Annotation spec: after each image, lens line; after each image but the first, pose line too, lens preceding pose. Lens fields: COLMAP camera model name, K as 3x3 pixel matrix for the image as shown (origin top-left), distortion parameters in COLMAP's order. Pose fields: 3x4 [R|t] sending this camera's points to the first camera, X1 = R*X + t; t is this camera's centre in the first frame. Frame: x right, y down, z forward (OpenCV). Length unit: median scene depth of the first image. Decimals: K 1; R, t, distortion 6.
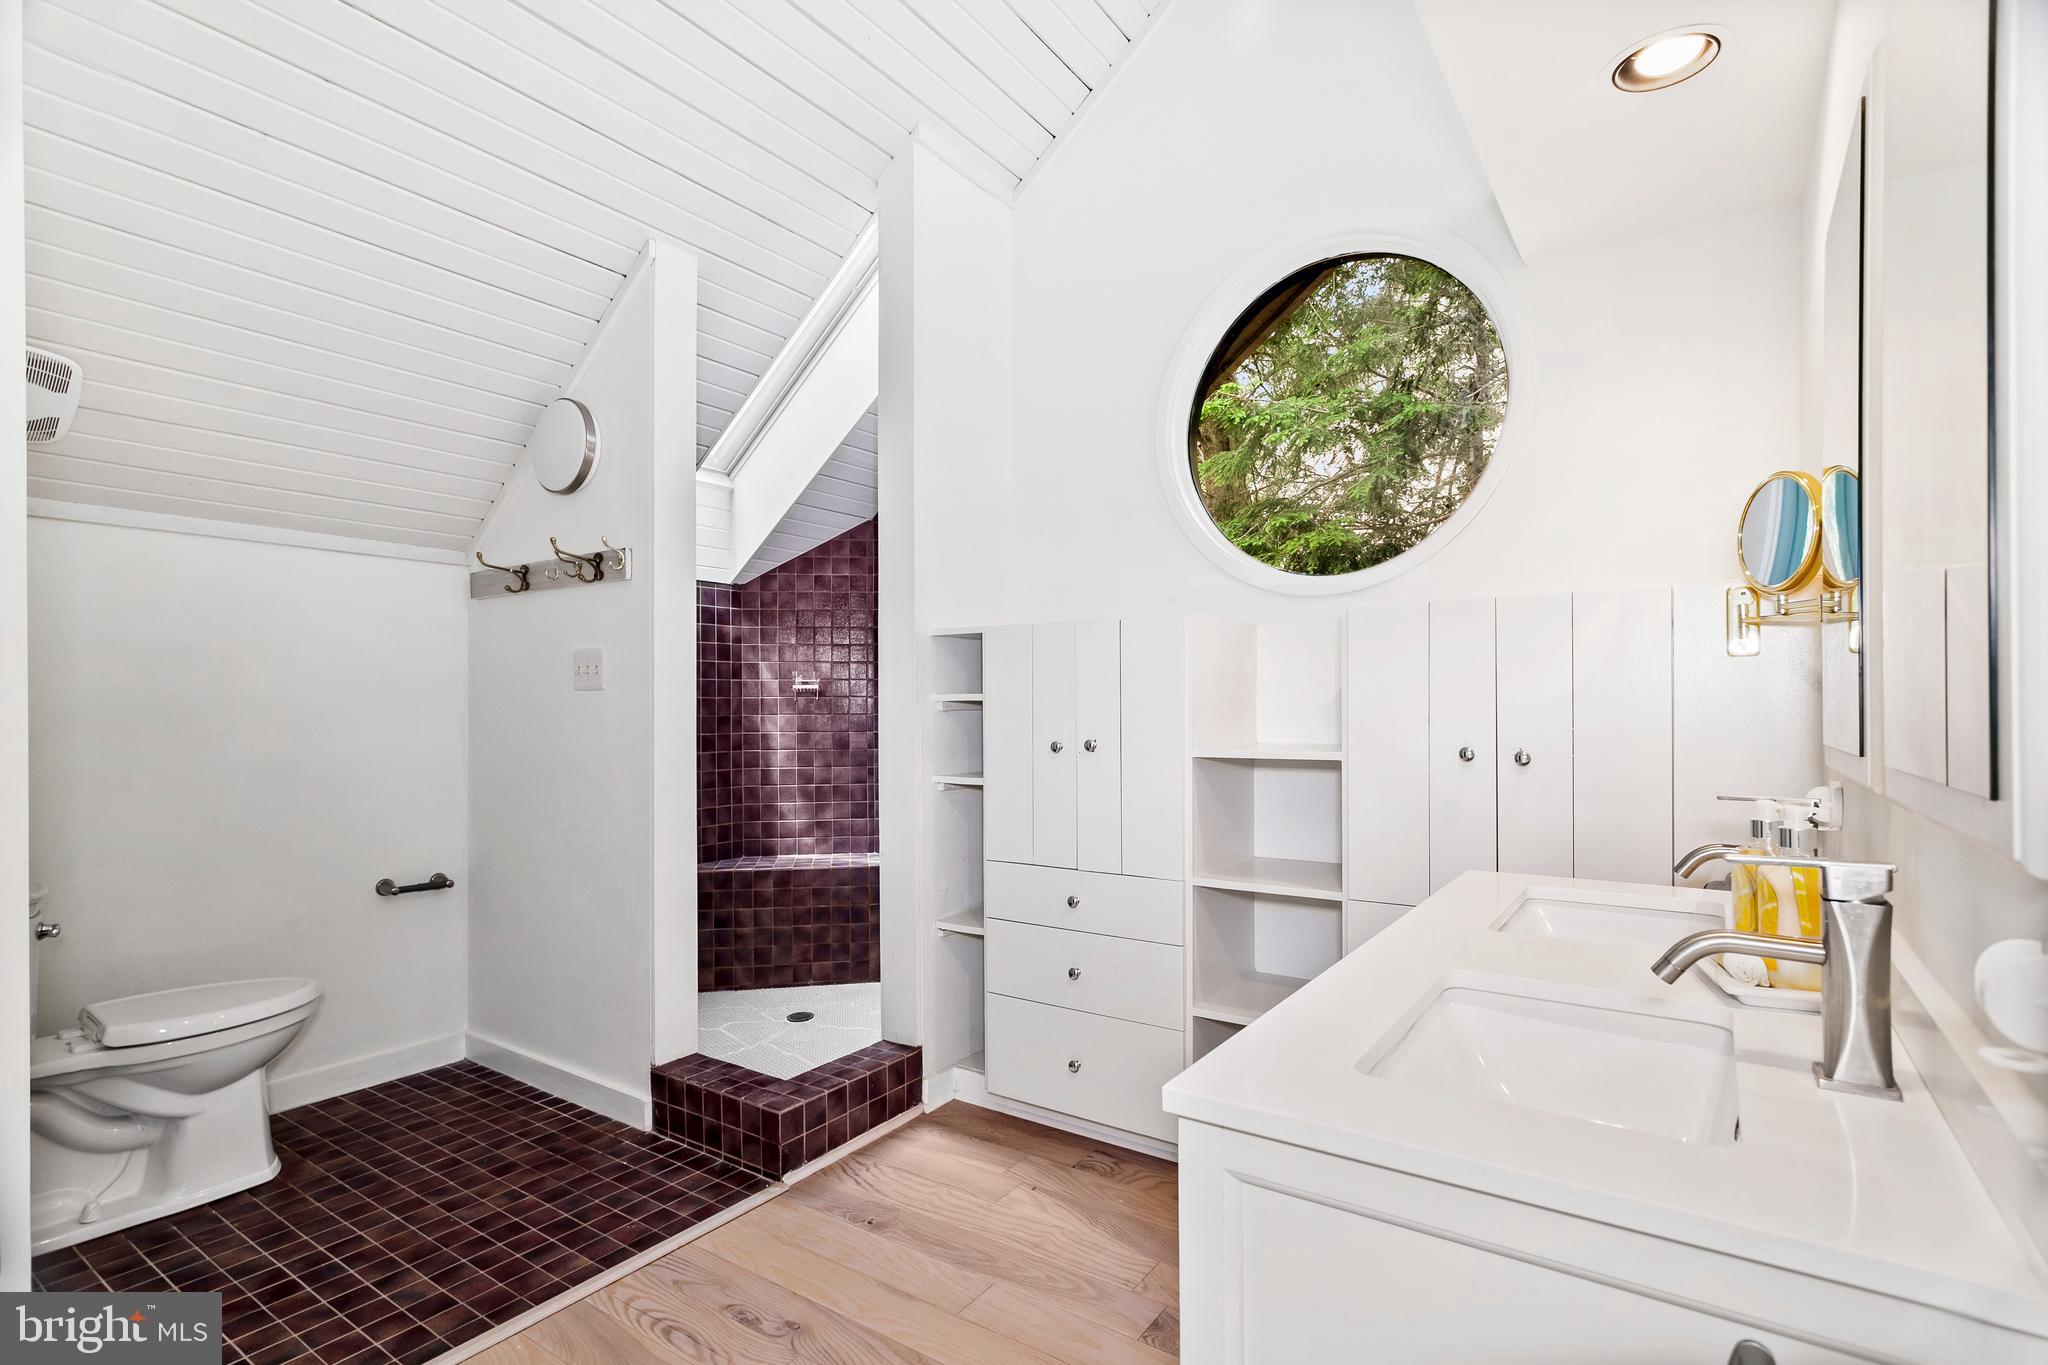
lens RADIAL K [[981.8, 0, 1024.8], [0, 981.8, 701.3], [0, 0, 1]] dist [0.007241, -0.000506]
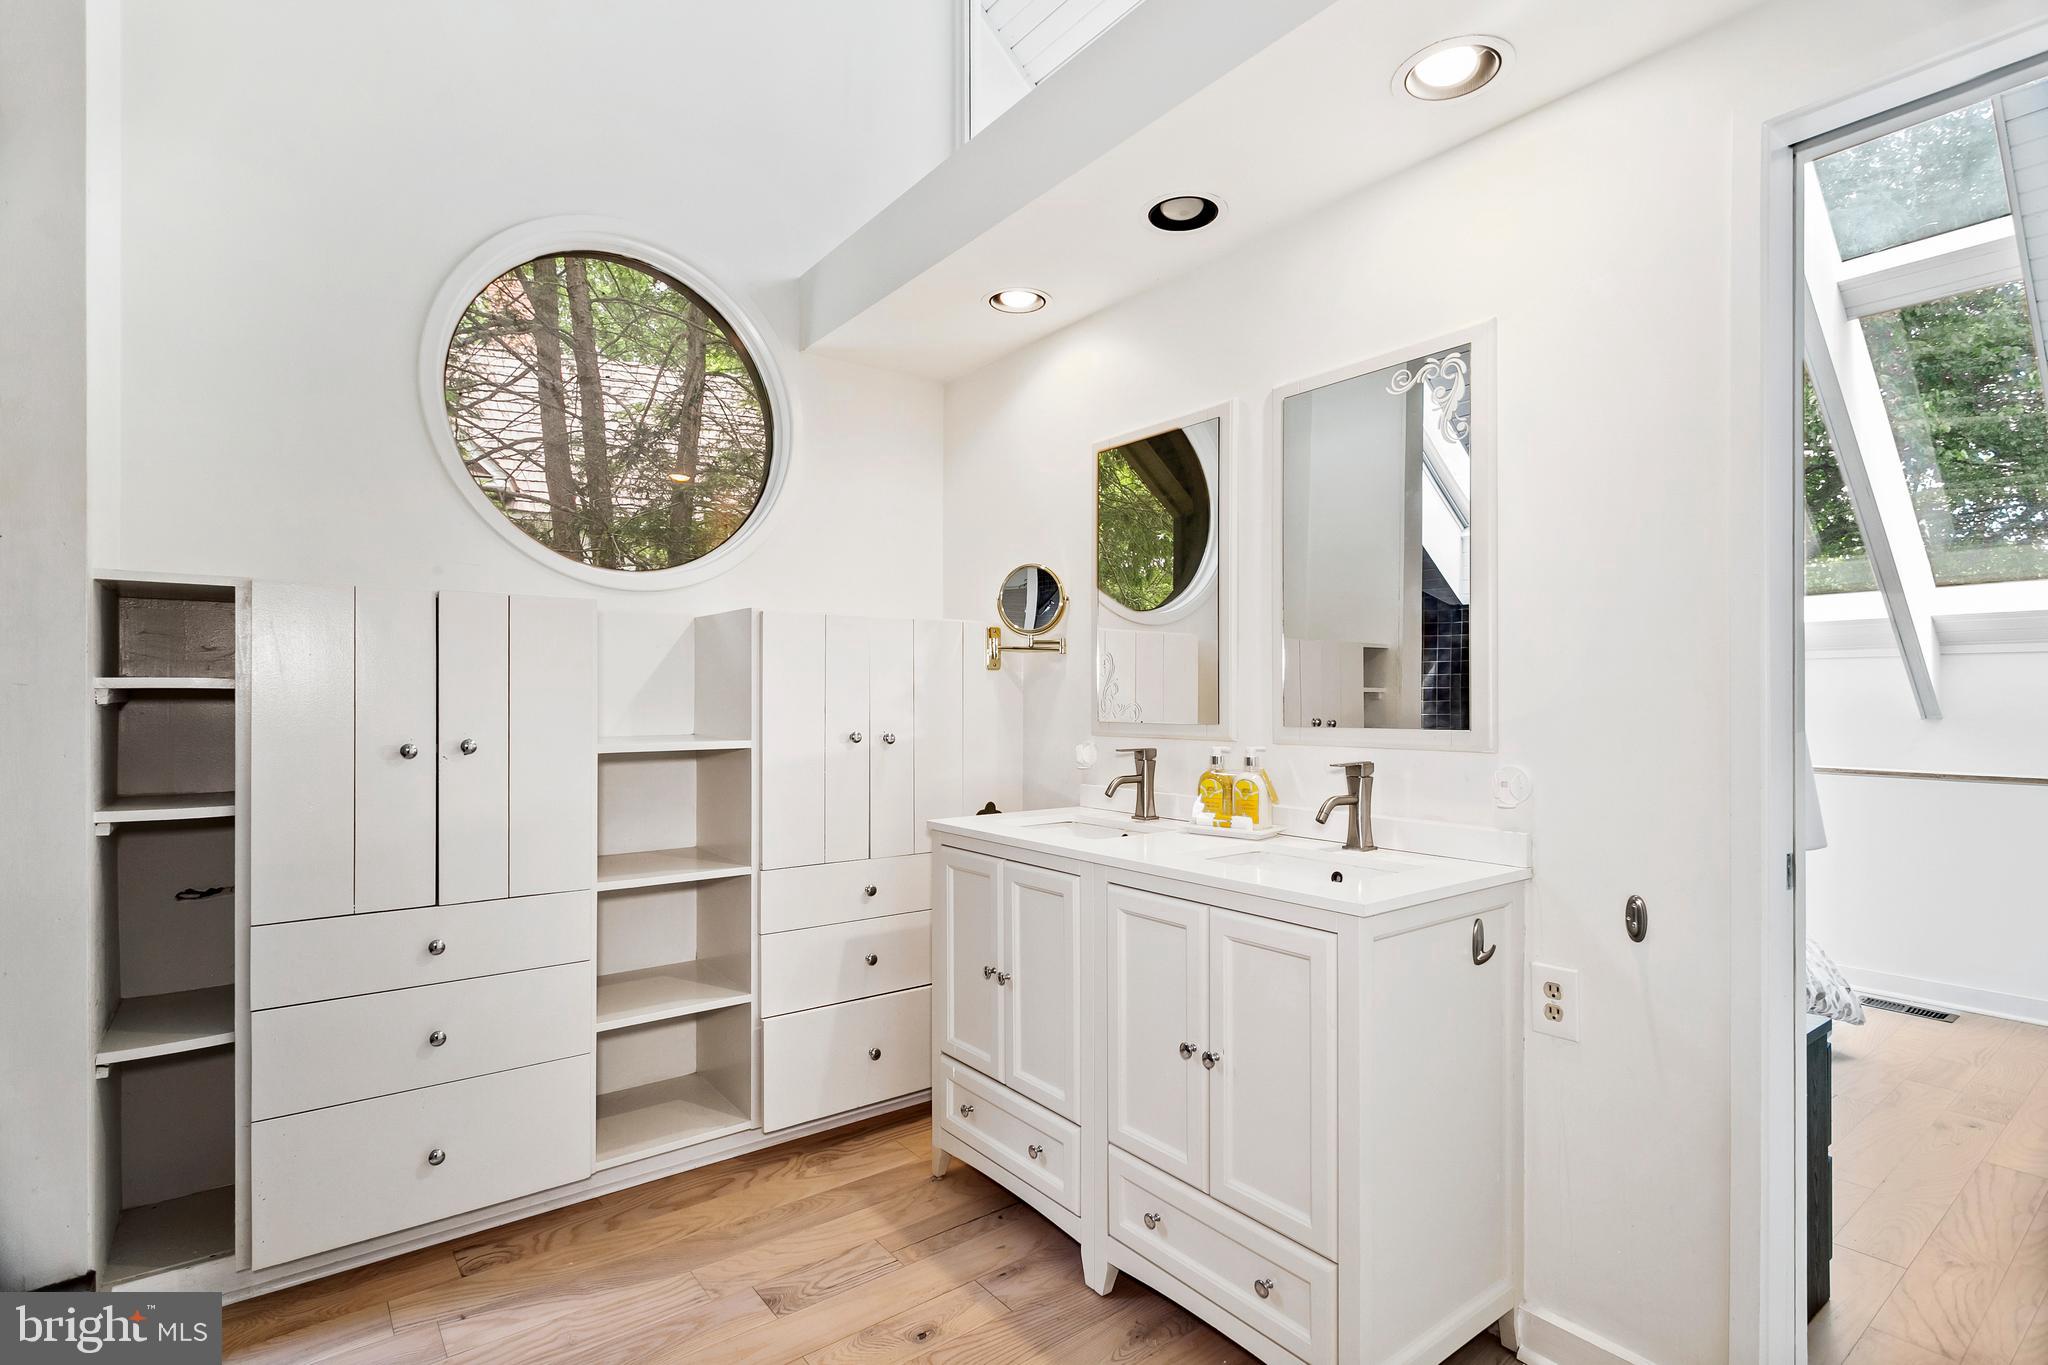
lens RADIAL K [[981.8, 0, 1024.1], [0, 981.8, 691.5], [0, 0, 1]] dist [0.007241, -0.000506]
pose [[0.306899, 0.010285, 0.951687, -0.599411], [-0.013150, 0.999892, -0.006565, -0.001410], [-0.951651, -0.010499, 0.307001, 0.339361]]
